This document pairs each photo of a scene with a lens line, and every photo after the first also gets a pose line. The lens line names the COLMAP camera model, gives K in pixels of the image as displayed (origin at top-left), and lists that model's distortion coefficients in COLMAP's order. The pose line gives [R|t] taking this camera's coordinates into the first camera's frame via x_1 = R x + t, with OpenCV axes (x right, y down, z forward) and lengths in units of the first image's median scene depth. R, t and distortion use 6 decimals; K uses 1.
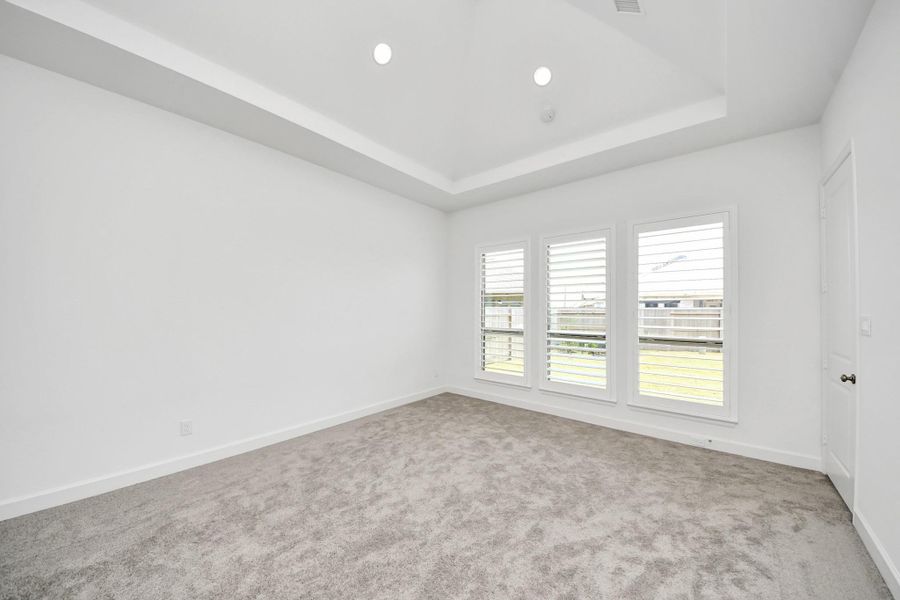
lens RADIAL K [[325.3, 0, 444.5], [0, 325.3, 306.0], [0, 0, 1]] dist [0.027061, -0.018631]
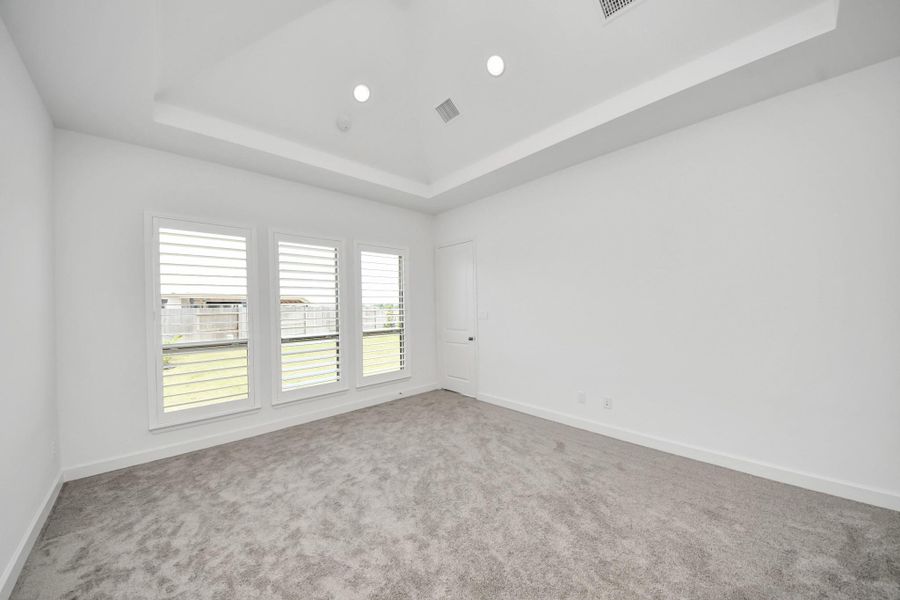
lens RADIAL K [[325.3, 0, 444.5], [0, 325.3, 306.0], [0, 0, 1]] dist [0.027061, -0.018631]
pose [[0.117453, 0.002595, 0.993075, -0.635335], [0.014492, 0.999886, -0.004326, 0.001919], [-0.992973, 0.014900, 0.117402, 0.537620]]
